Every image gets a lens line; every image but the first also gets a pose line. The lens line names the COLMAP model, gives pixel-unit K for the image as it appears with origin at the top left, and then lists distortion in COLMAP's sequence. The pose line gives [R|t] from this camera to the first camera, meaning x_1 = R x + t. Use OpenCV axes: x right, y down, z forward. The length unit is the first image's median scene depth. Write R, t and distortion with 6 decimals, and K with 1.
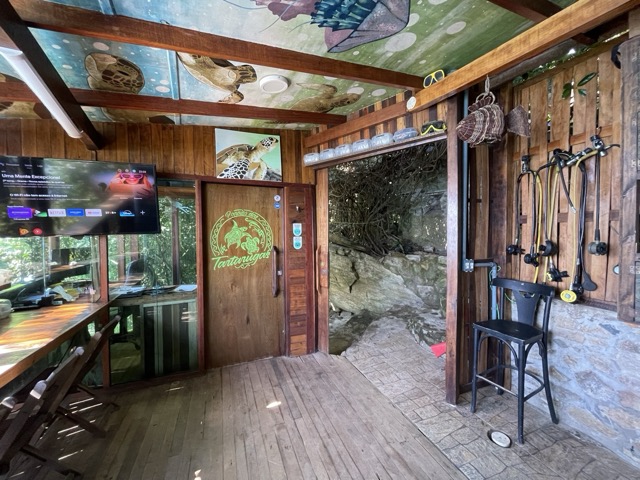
lens RADIAL K [[253.3, 0, 315.9], [0, 253.3, 239.6], [0, 0, 1]] dist [-0.012439, 0.000283]
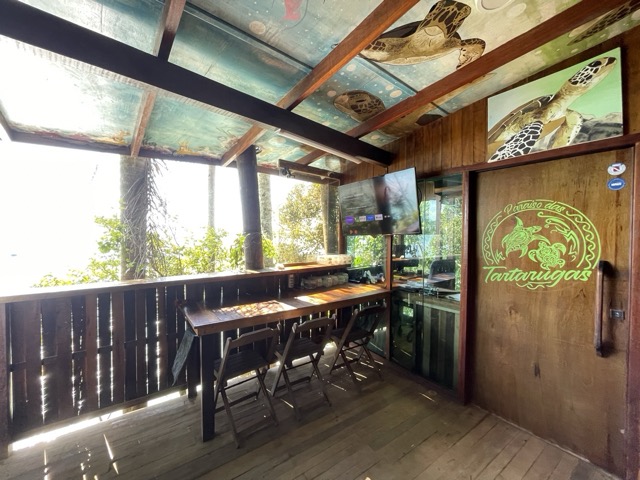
lens RADIAL K [[253.3, 0, 316.7], [0, 253.3, 239.1], [0, 0, 1]] dist [-0.012439, 0.000283]
pose [[0.224730, 0.031063, -0.973926, 0.228839], [-0.035865, 0.999078, 0.023590, -0.011889], [0.973761, 0.029628, 0.225637, 0.316026]]
